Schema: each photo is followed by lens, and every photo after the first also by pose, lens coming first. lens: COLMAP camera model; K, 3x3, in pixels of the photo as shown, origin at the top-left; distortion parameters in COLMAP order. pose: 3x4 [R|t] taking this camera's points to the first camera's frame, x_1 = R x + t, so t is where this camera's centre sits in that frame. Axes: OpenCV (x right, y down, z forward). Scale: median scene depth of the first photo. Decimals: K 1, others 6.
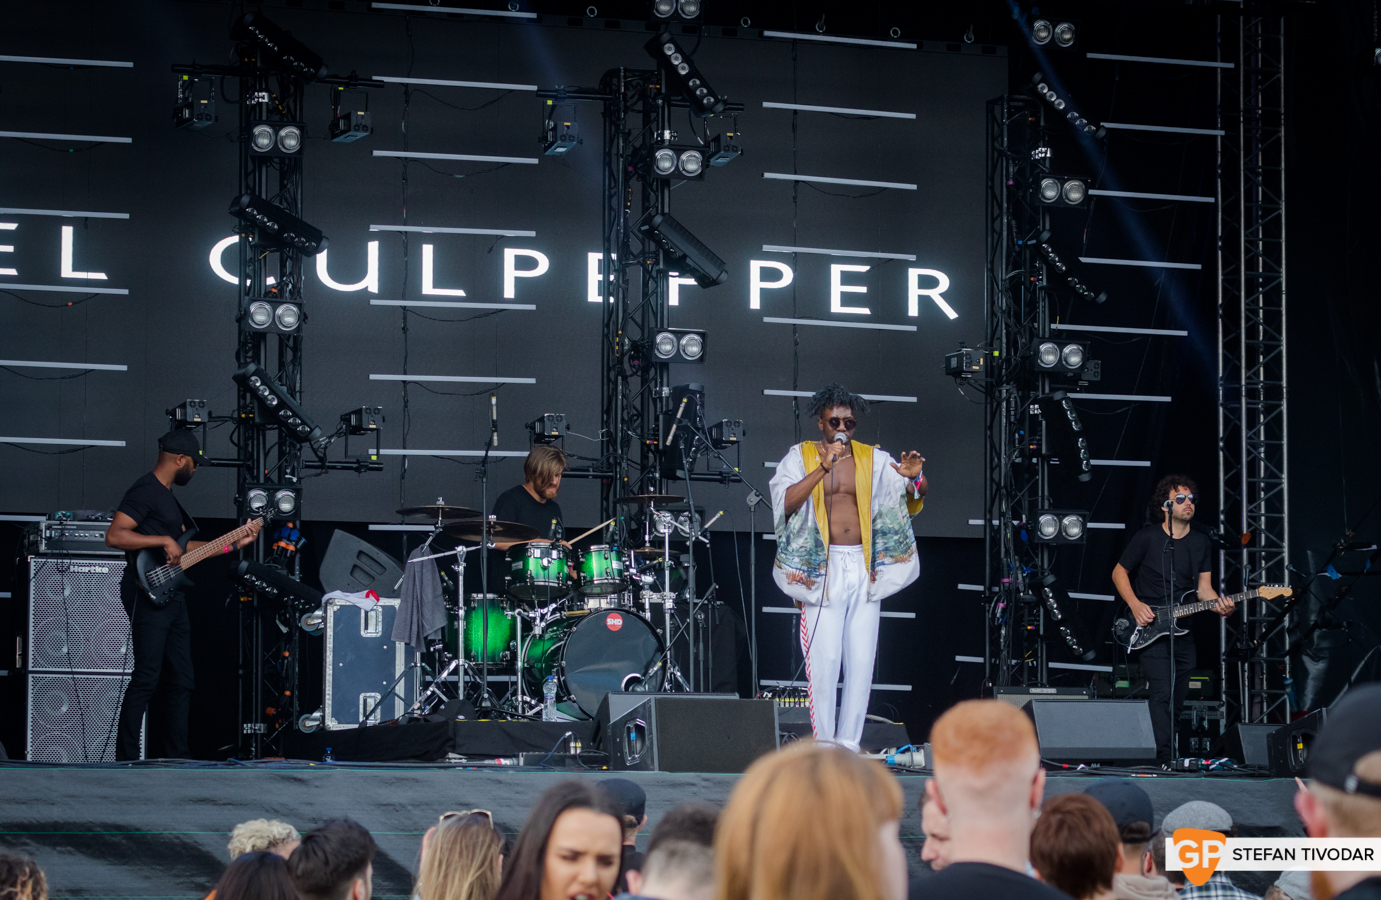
lens RADIAL K [[4583.3, 0, 690.5], [0, 4583.3, 450.0], [0, 0, 1]] dist [0.015091, 1.067905]
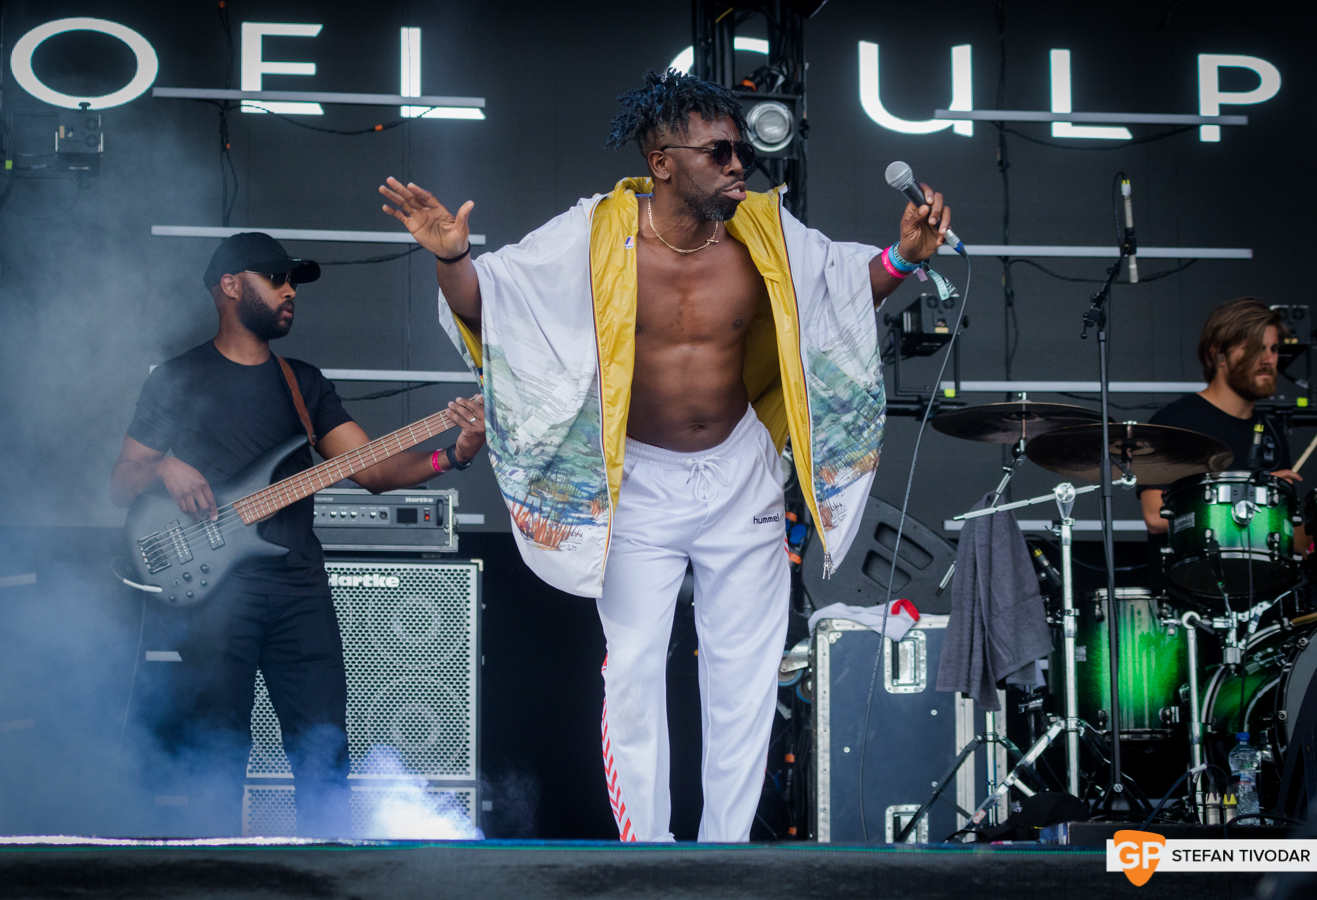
lens RADIAL K [[4581.9, 0, 658.5], [0, 4581.9, 450.0], [0, 0, 1]] dist [-0.074465, 1.569951]
pose [[0.980570, -0.041499, -0.191731, 0.000406], [0.029500, 0.997448, -0.065020, 0.045980], [0.193940, 0.058100, 0.979291, 0.506408]]
